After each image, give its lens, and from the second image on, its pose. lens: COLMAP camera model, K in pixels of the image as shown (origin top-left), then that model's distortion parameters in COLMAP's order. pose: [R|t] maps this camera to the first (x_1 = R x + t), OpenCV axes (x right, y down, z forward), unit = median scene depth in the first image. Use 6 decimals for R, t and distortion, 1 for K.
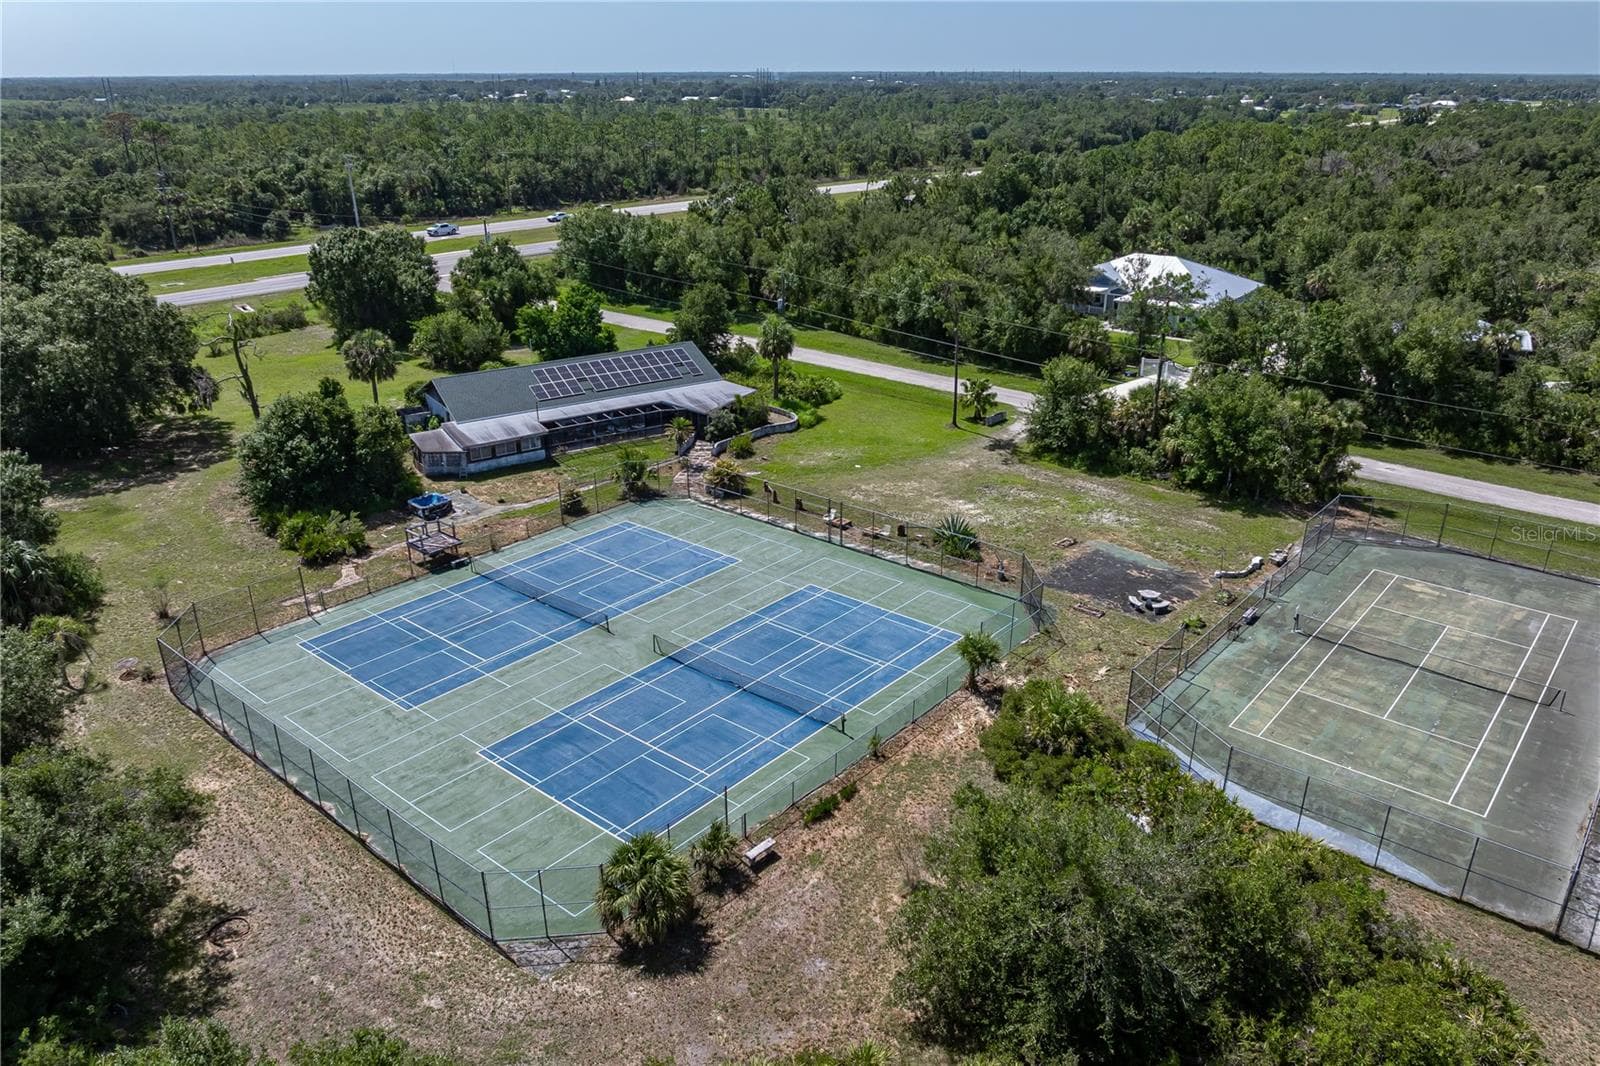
lens RADIAL K [[1122.2, 0, 803.2], [0, 1122.2, 569.7], [0, 0, 1]] dist [-0.022120, -0.002248]
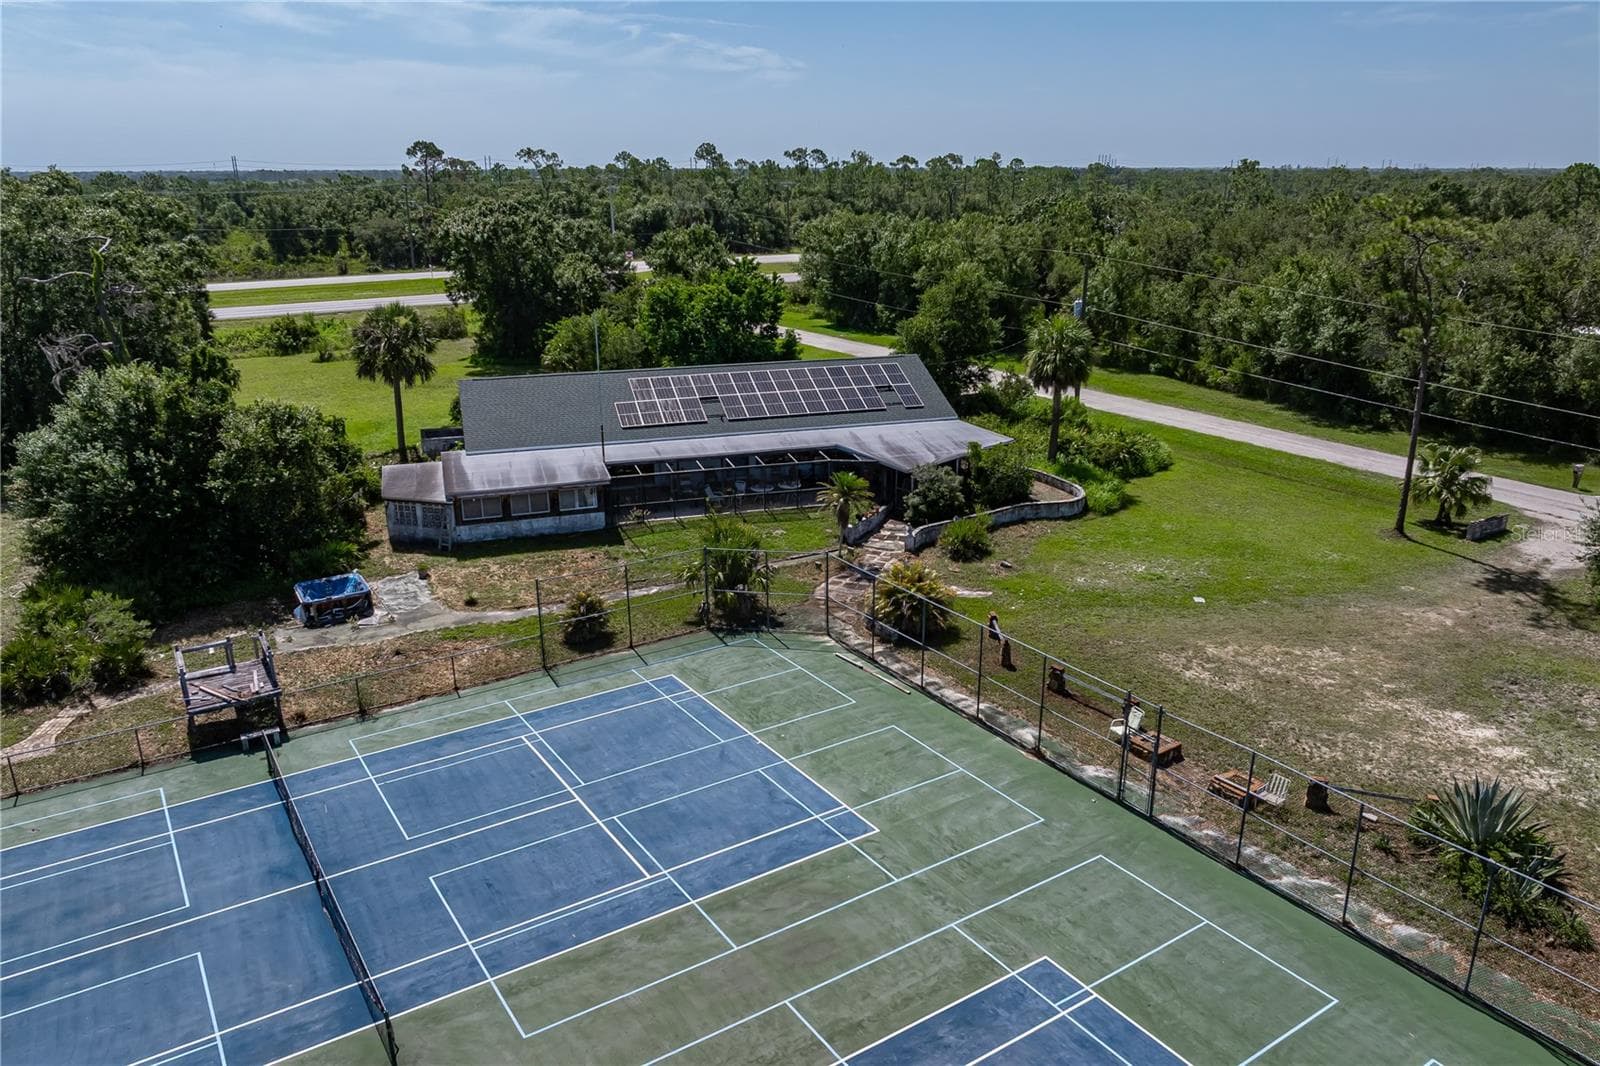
lens RADIAL K [[1122.2, 0, 803.2], [0, 1122.2, 569.7], [0, 0, 1]] dist [-0.022120, -0.002248]
pose [[0.960365, 0.094246, -0.262330, 0.010642], [-0.113530, 0.991762, -0.059317, -0.058268], [0.254579, 0.086748, 0.963153, 0.502254]]
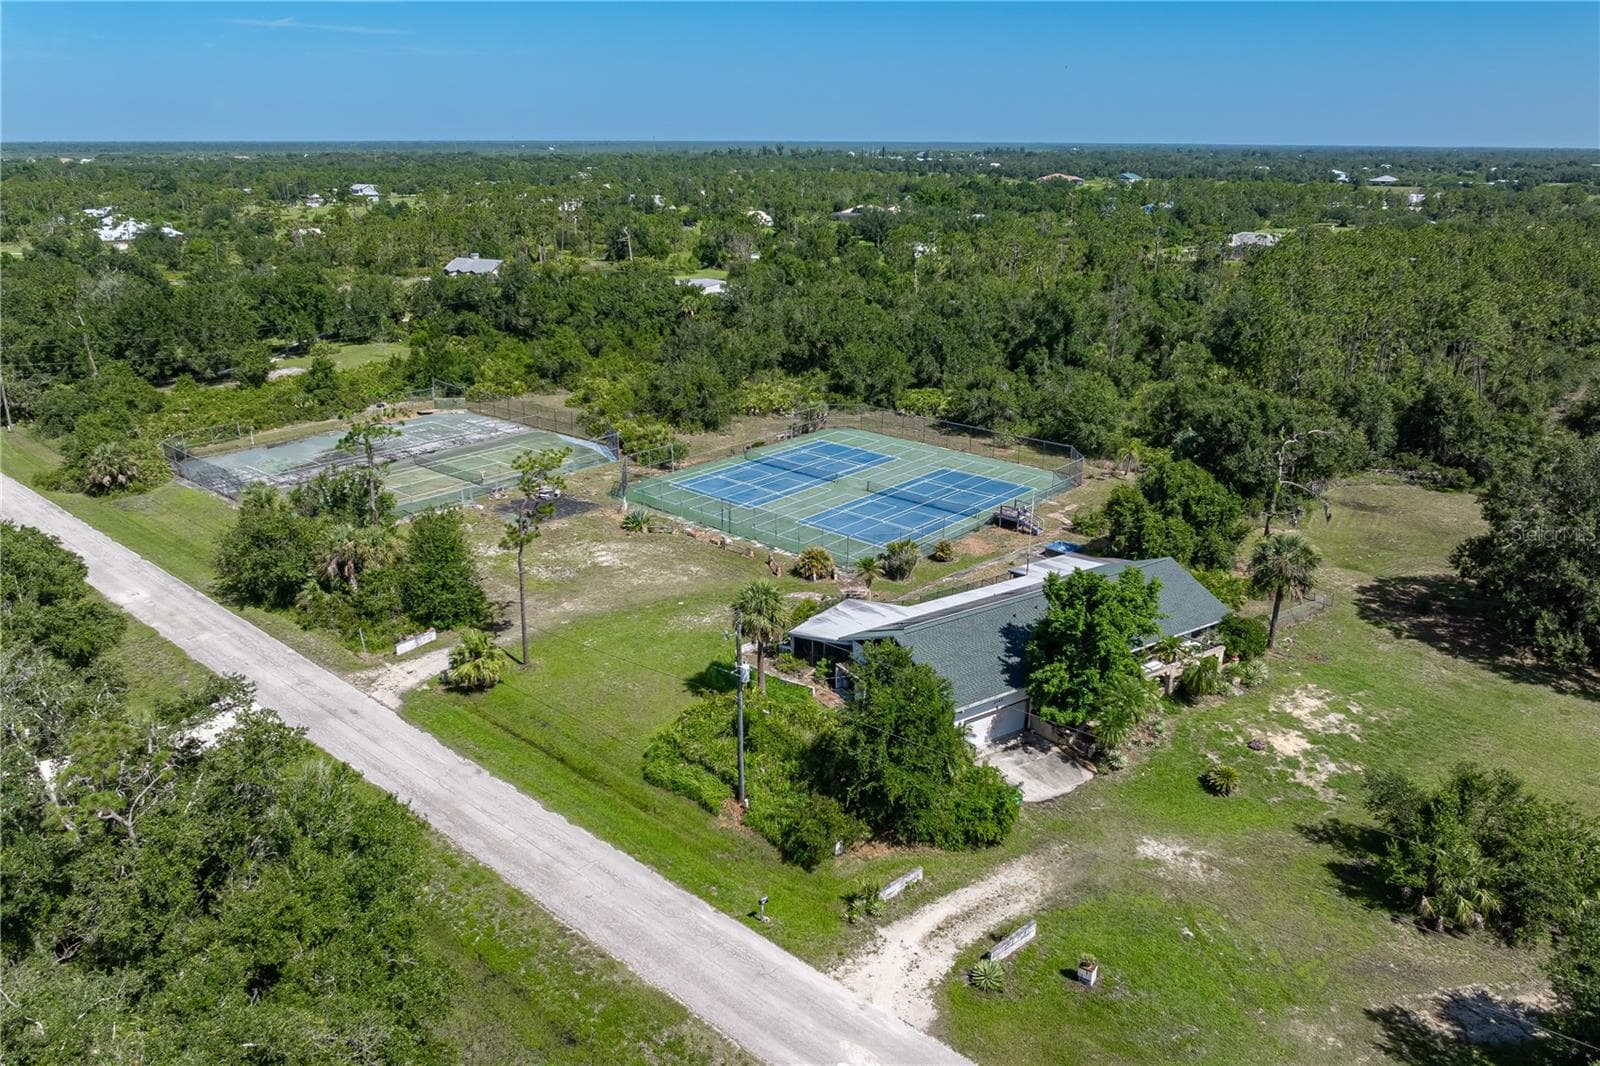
lens RADIAL K [[1121.2, 0, 805.4], [0, 1121.2, 533.5], [0, 0, 1]] dist [-0.027484, 0.008982]
pose [[-0.999958, -0.004612, 0.007908, -0.064624], [0.002084, 0.726520, 0.687142, -0.797062], [-0.008915, 0.687130, -0.726480, 1.670598]]
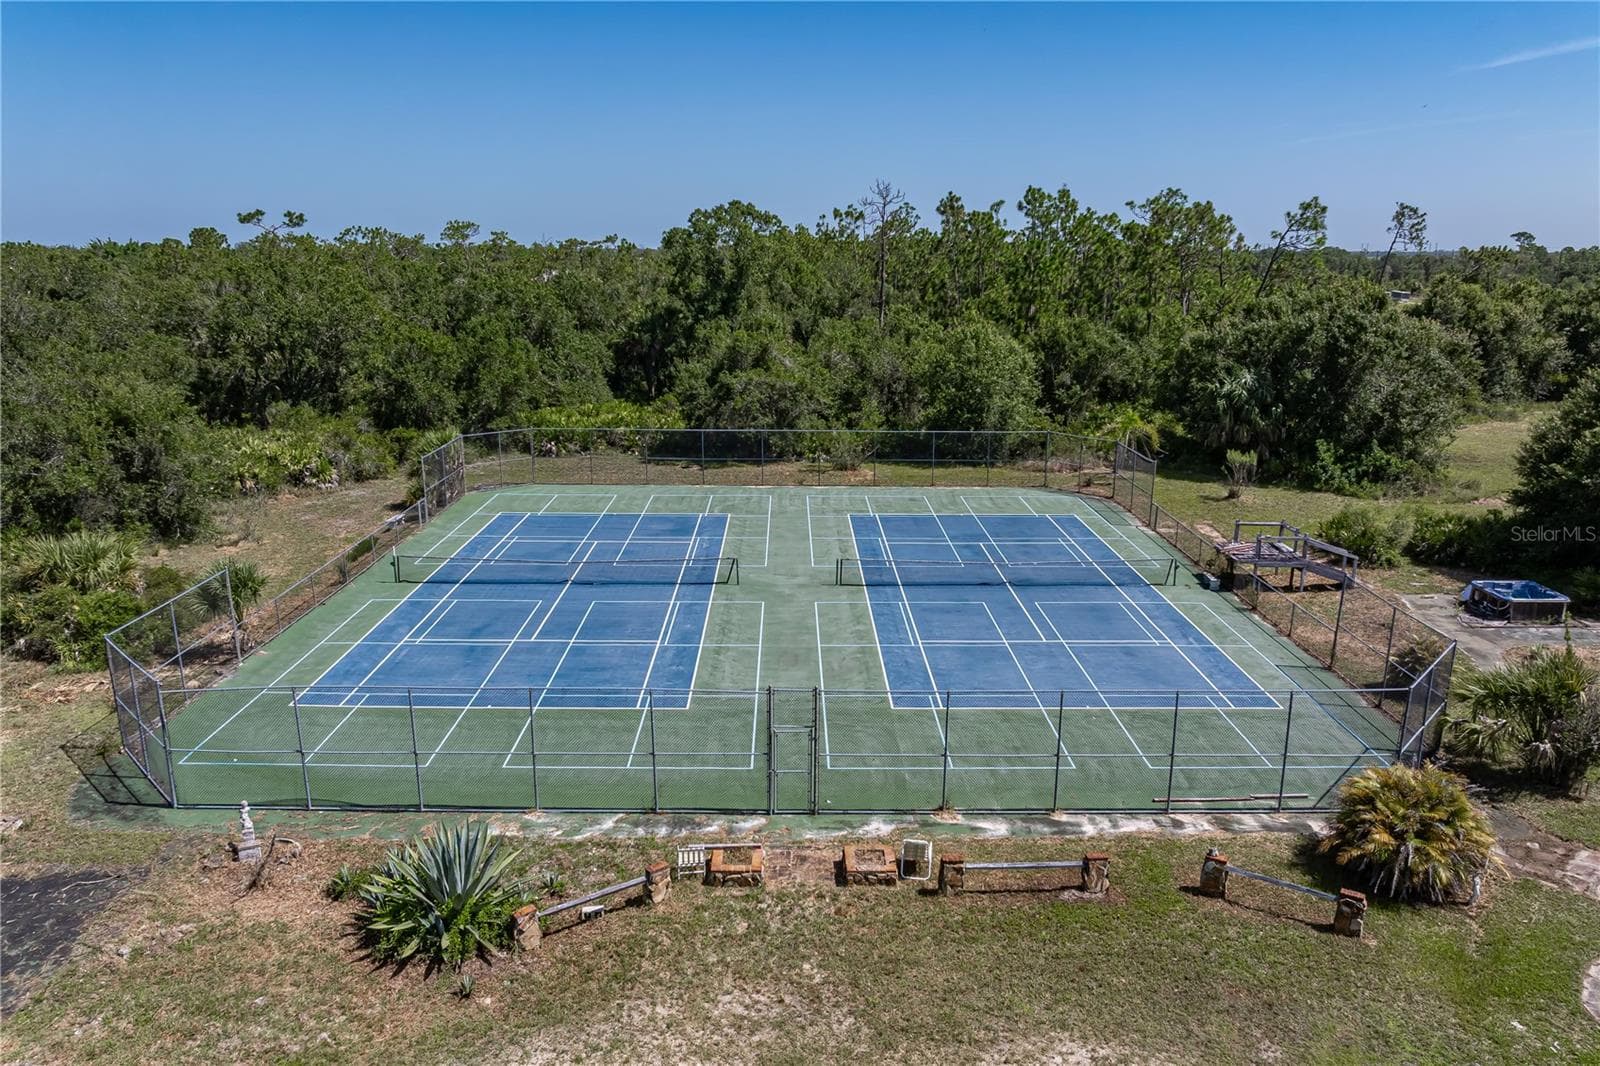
lens RADIAL K [[1122.2, 0, 803.2], [0, 1122.2, 569.7], [0, 0, 1]] dist [-0.022120, -0.002248]
pose [[-0.754430, 0.181372, -0.630824, 0.193764], [-0.266948, 0.793211, 0.547316, -0.229410], [0.599644, 0.581309, -0.550006, 0.971156]]
